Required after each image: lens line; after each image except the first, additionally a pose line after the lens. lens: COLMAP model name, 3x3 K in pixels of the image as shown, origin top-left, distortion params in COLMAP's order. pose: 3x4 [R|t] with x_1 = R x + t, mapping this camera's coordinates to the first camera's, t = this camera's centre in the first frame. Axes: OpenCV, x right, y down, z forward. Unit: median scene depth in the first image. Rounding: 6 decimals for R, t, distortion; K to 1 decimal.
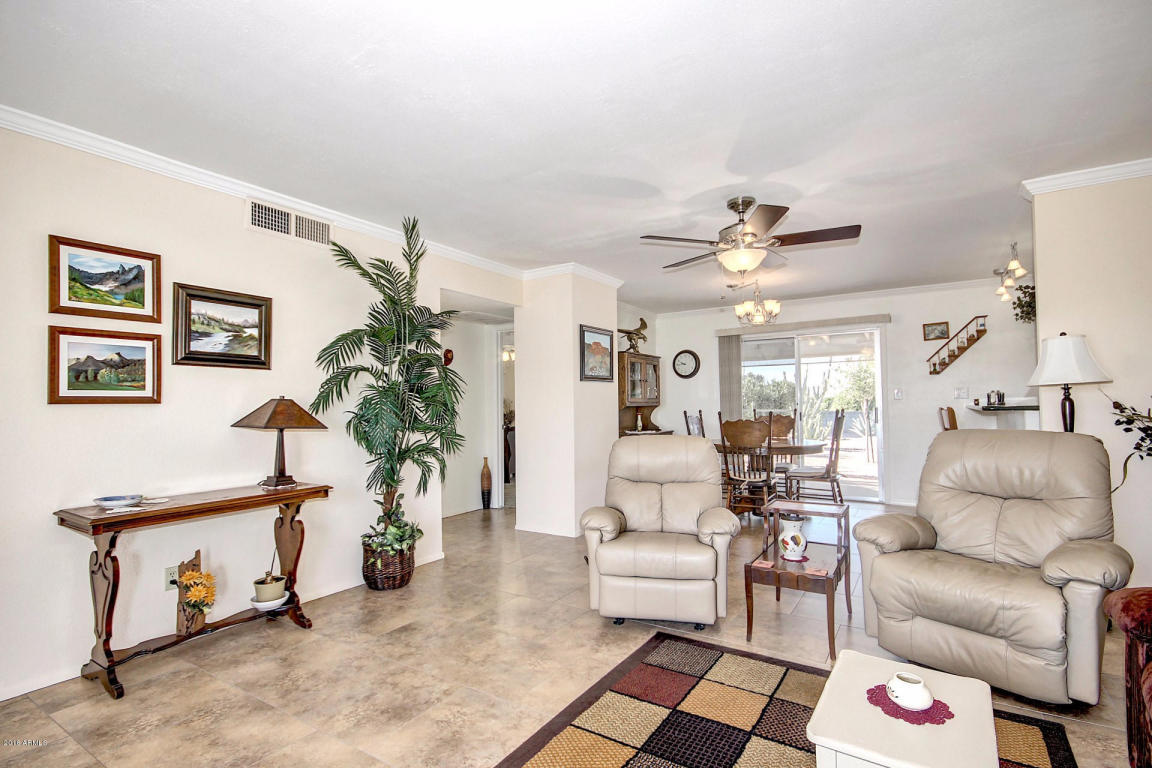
lens RADIAL K [[554.8, 0, 575.3], [0, 554.8, 389.5], [0, 0, 1]] dist [0.000749, -0.000283]
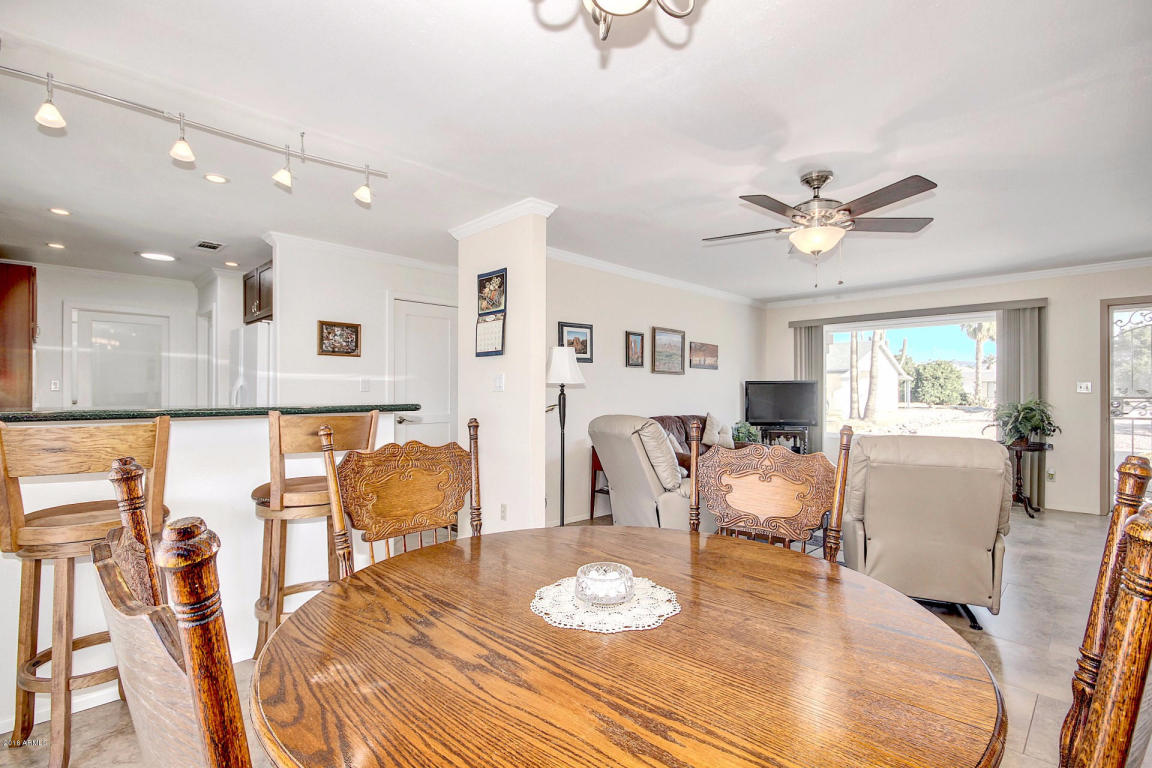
lens RADIAL K [[530.7, 0, 575.4], [0, 530.7, 394.1], [0, 0, 1]] dist [-0.000028, -0.003142]
pose [[-0.976479, 0.010399, 0.215359, 0.615834], [0.005237, 0.999685, -0.024526, 0.050340], [-0.215547, -0.022821, -0.976227, 2.362352]]
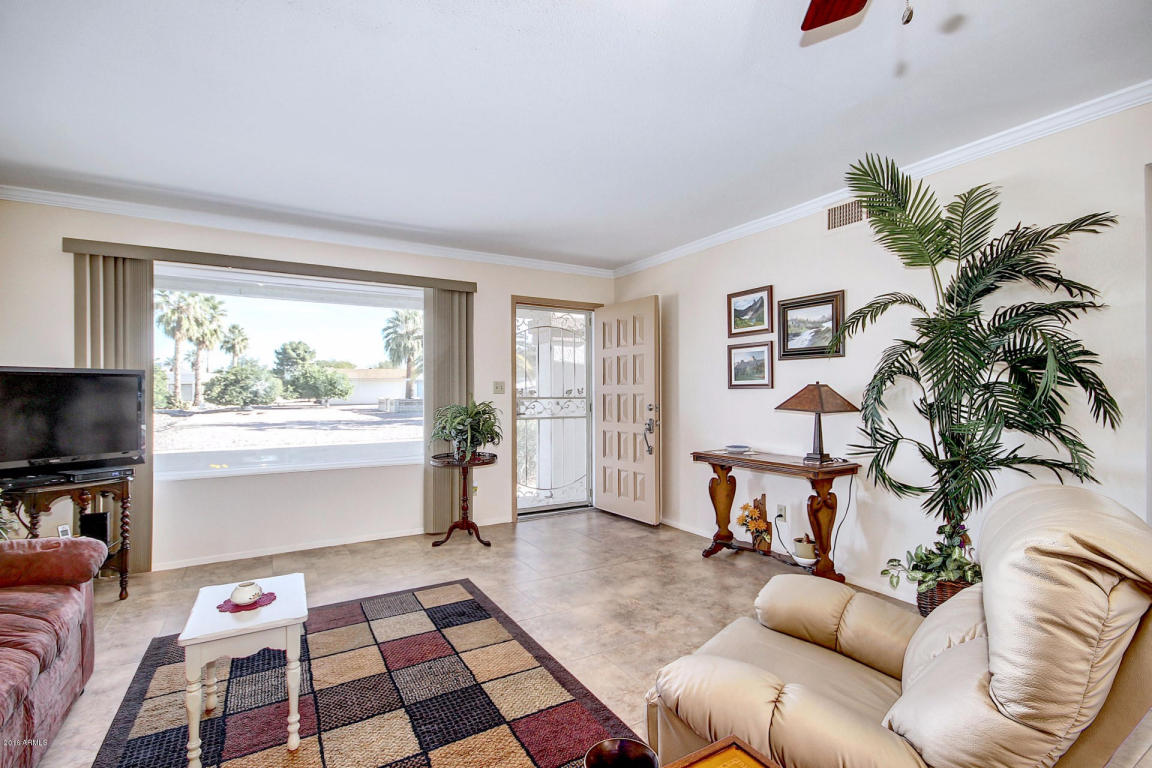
lens RADIAL K [[530.7, 0, 583.4], [0, 530.7, 391.8], [0, 0, 1]] dist [-0.000028, -0.003142]
pose [[-0.438286, 0.012651, -0.898747, 0.696057], [0.034698, 0.999394, -0.002853, 0.020330], [0.898166, -0.032435, -0.438459, 1.157922]]
